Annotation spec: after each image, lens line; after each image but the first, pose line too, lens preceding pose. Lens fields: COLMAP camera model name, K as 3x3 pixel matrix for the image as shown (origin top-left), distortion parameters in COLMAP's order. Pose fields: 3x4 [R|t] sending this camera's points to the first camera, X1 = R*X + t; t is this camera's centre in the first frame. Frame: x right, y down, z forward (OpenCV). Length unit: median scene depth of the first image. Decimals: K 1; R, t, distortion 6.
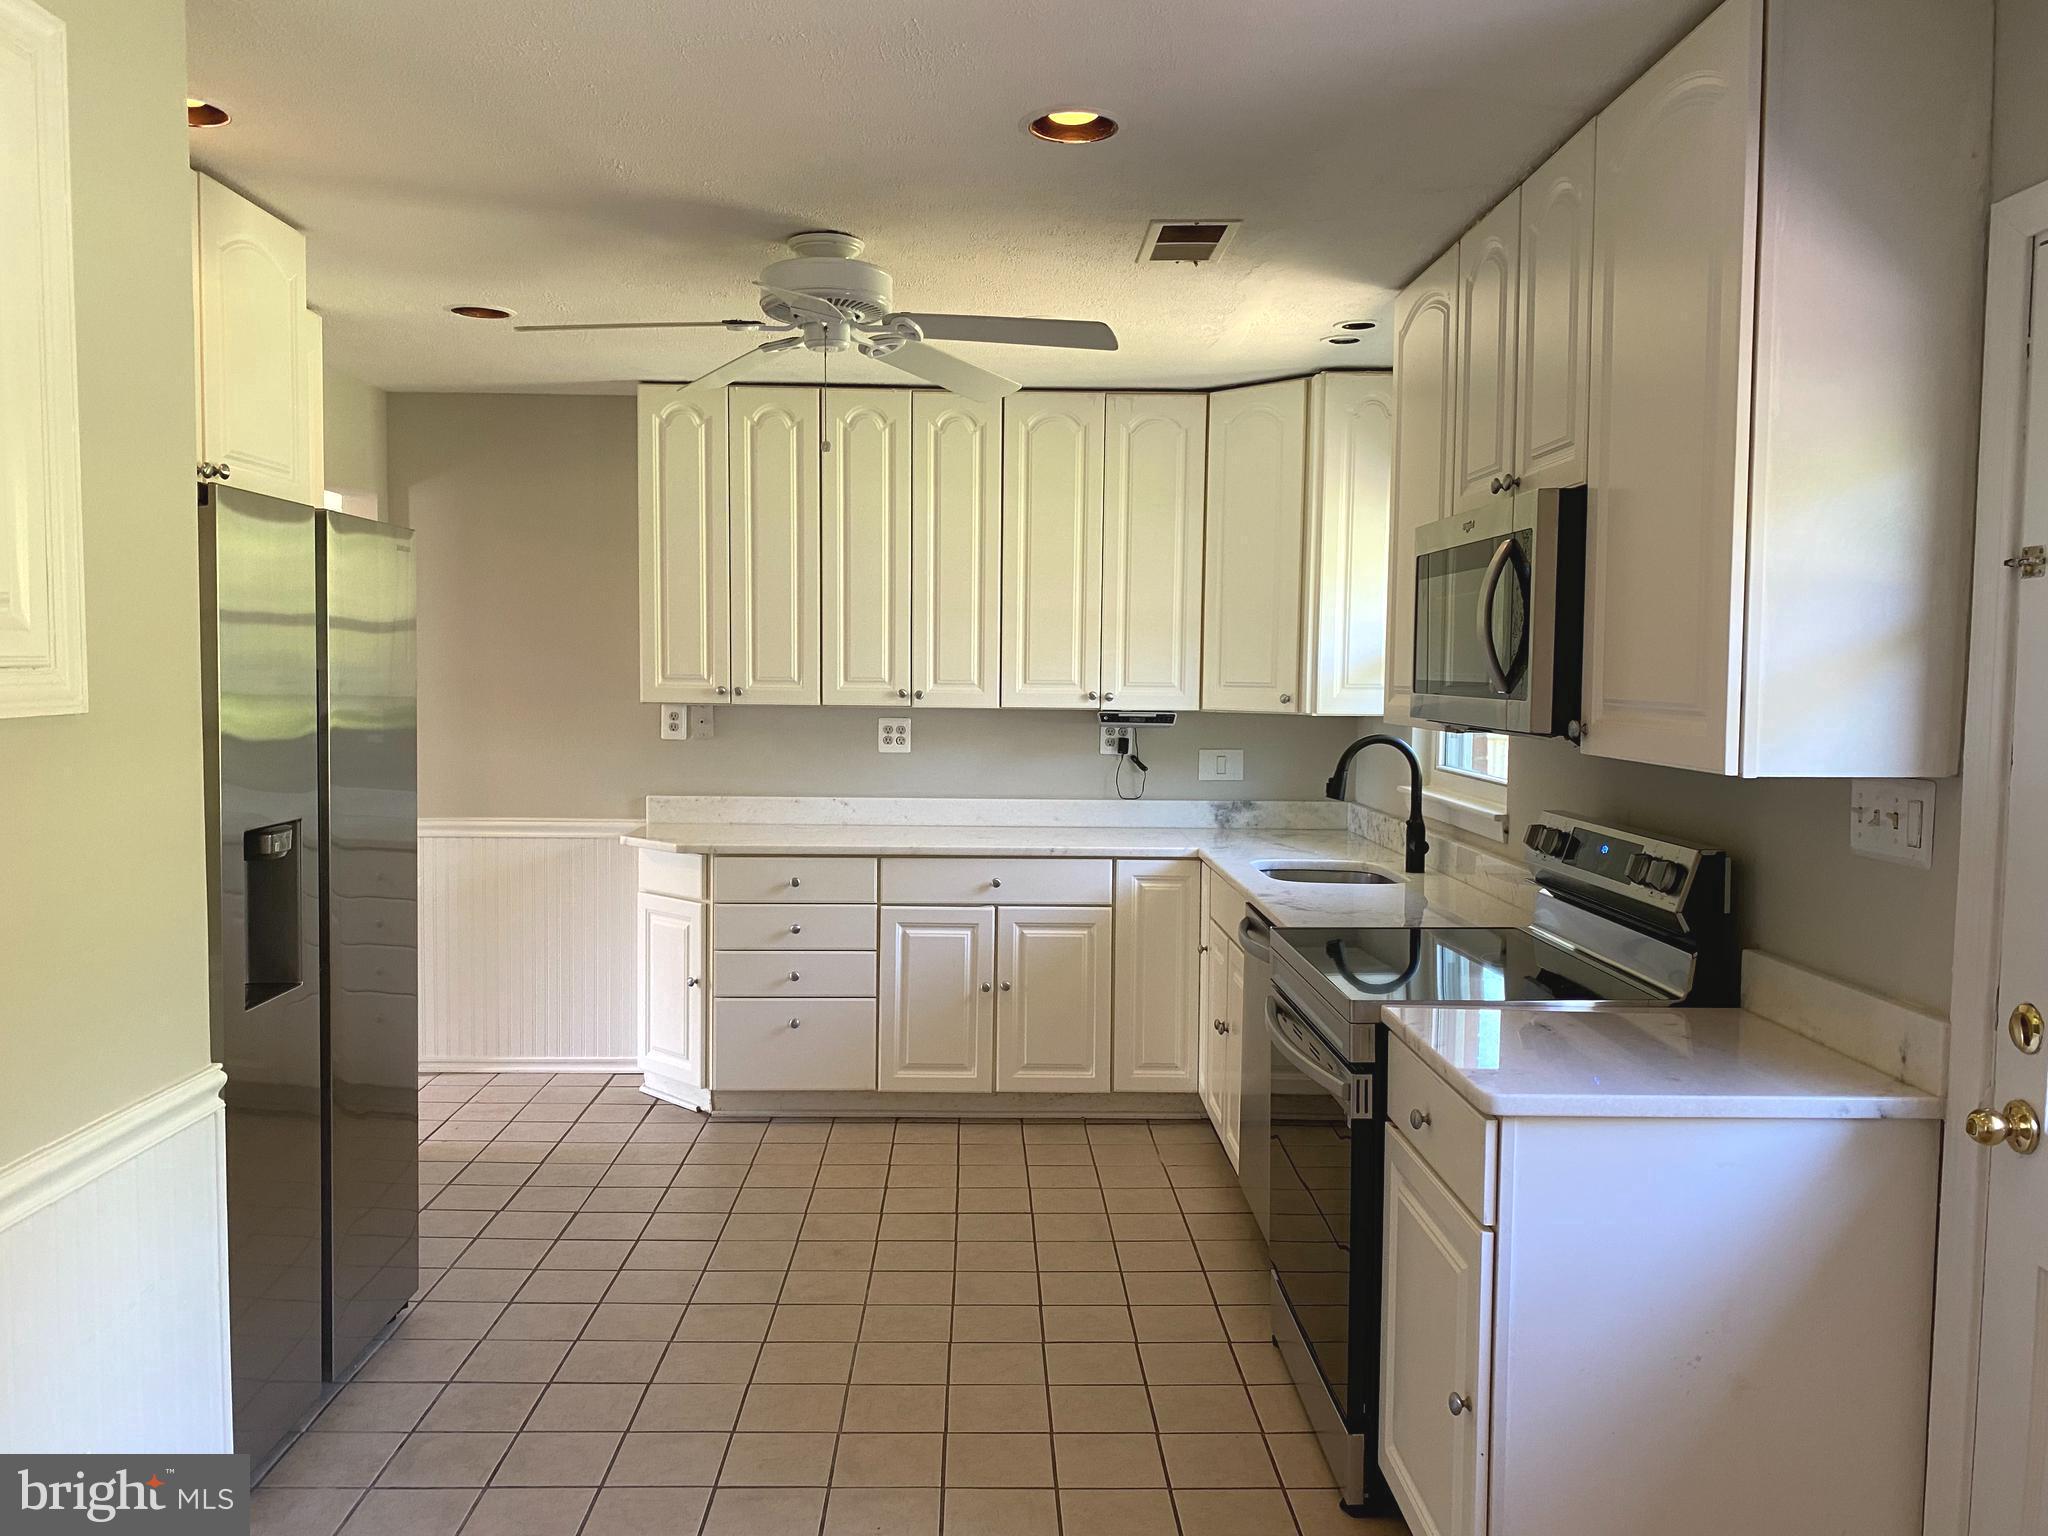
lens RADIAL K [[1563.9, 0, 1003.4], [0, 1563.9, 772.0], [0, 0, 1]] dist [0.129735, -0.307971]
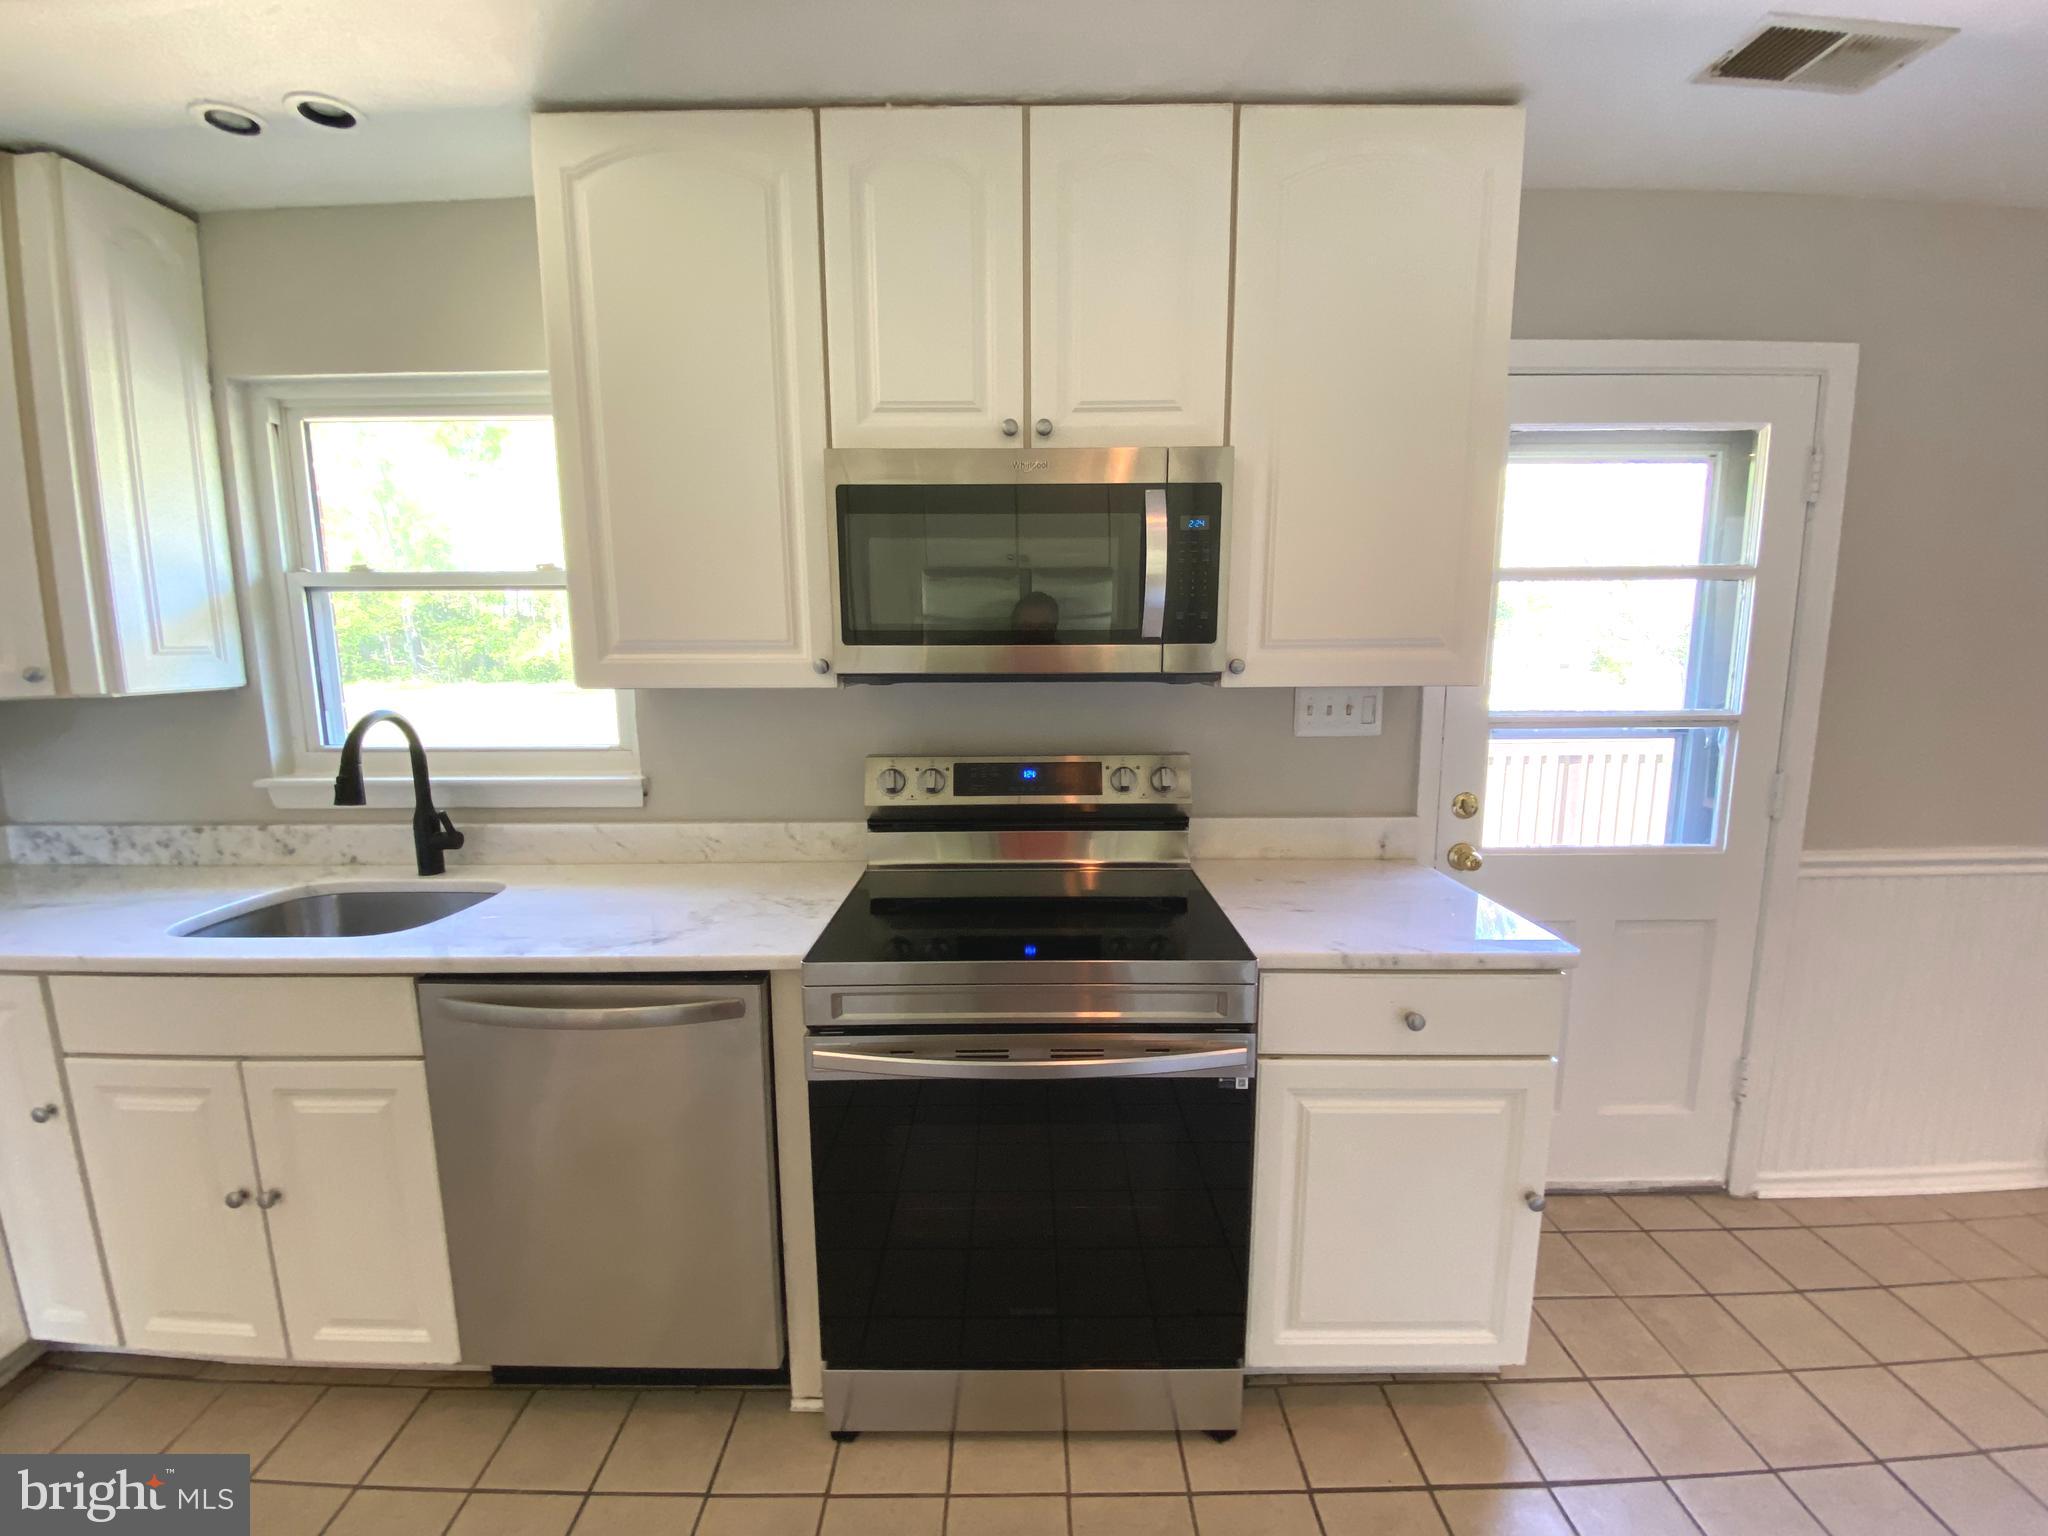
lens RADIAL K [[829.2, 0, 1024.0], [0, 829.2, 768.0], [0, 0, 1]] dist [0.019935, -0.018487]
pose [[0.012974, -0.171115, 0.985166, -0.142761], [0.072218, 0.982836, 0.169759, -0.038034], [-0.997304, 0.068944, 0.025109, 0.617474]]
